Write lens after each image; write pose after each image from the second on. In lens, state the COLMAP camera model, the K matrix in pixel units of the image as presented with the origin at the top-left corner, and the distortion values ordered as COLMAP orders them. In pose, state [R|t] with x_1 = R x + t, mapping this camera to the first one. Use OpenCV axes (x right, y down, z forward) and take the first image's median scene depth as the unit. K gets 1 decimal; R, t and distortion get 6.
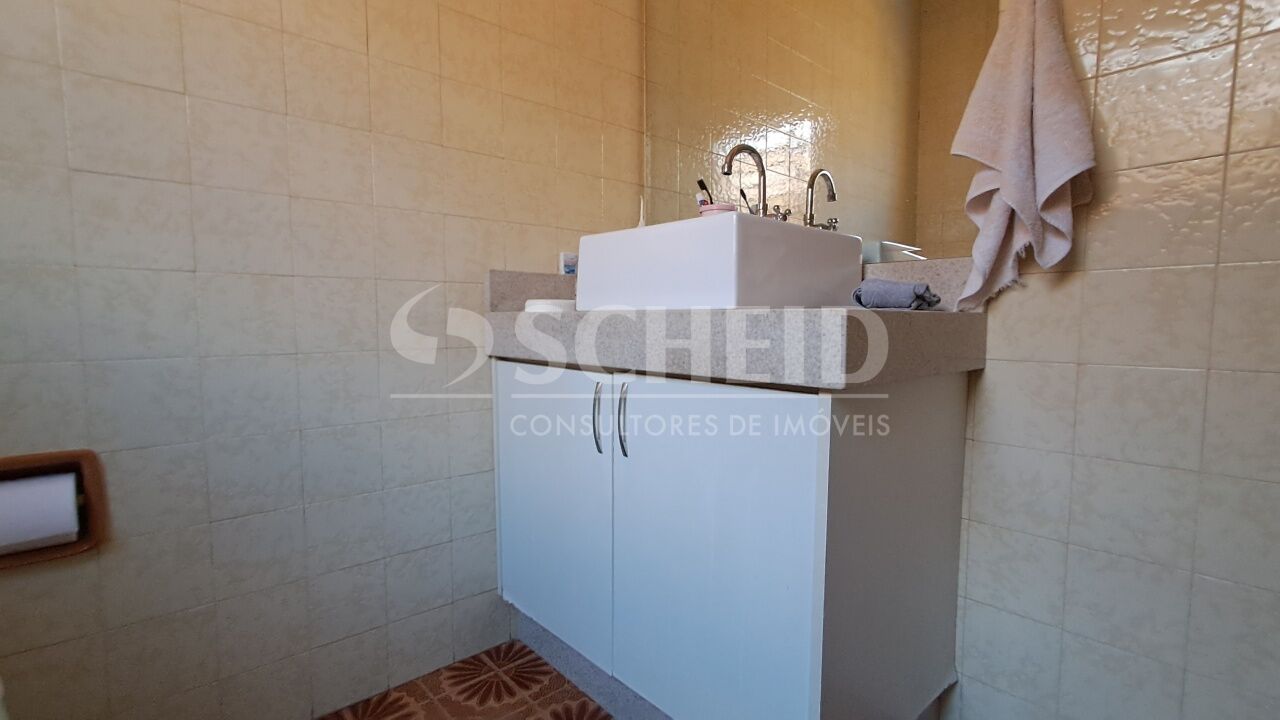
lens RADIAL K [[597.5, 0, 635.0], [0, 597.5, 365.7], [0, 0, 1]] dist [0.012418, -0.000557]
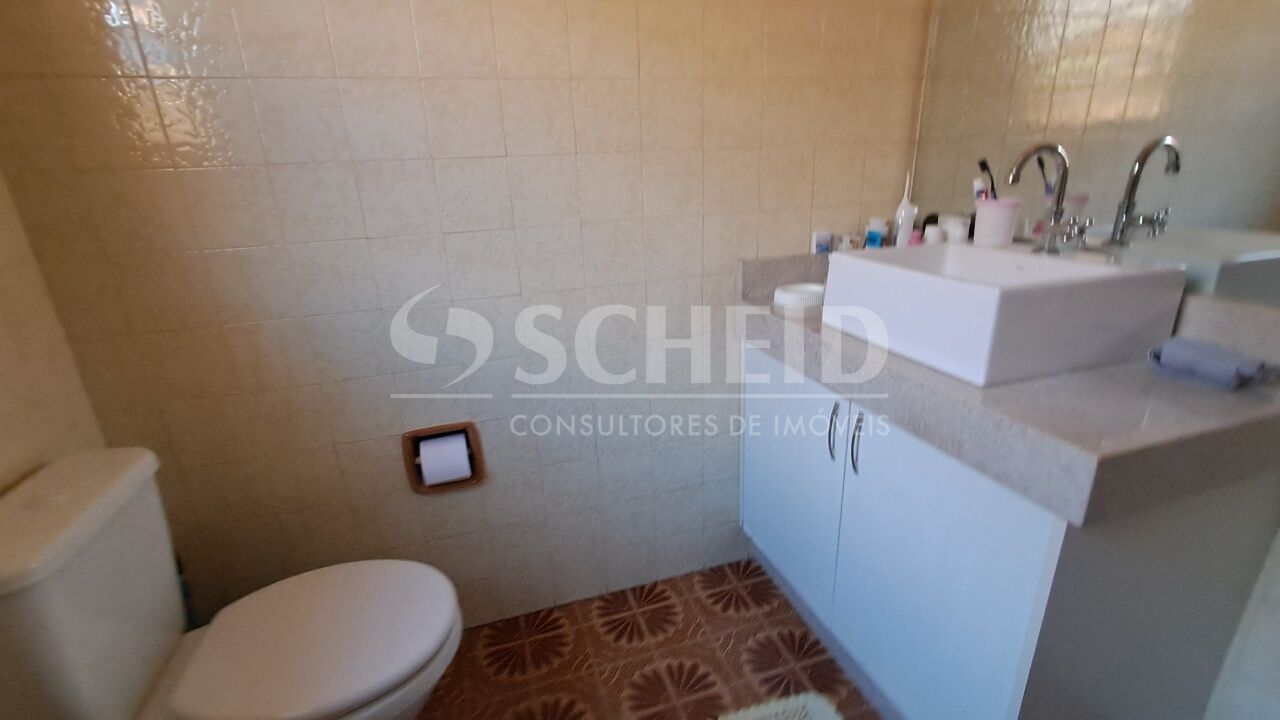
lens RADIAL K [[591.4, 0, 640.0], [0, 591.4, 360.0], [0, 0, 1]] dist [0.024876, 0.000078]
pose [[0.917798, 0.100600, -0.384091, 0.015076], [0.008063, 0.962448, 0.271347, -0.295096], [0.396965, -0.252139, 0.882522, -0.060344]]
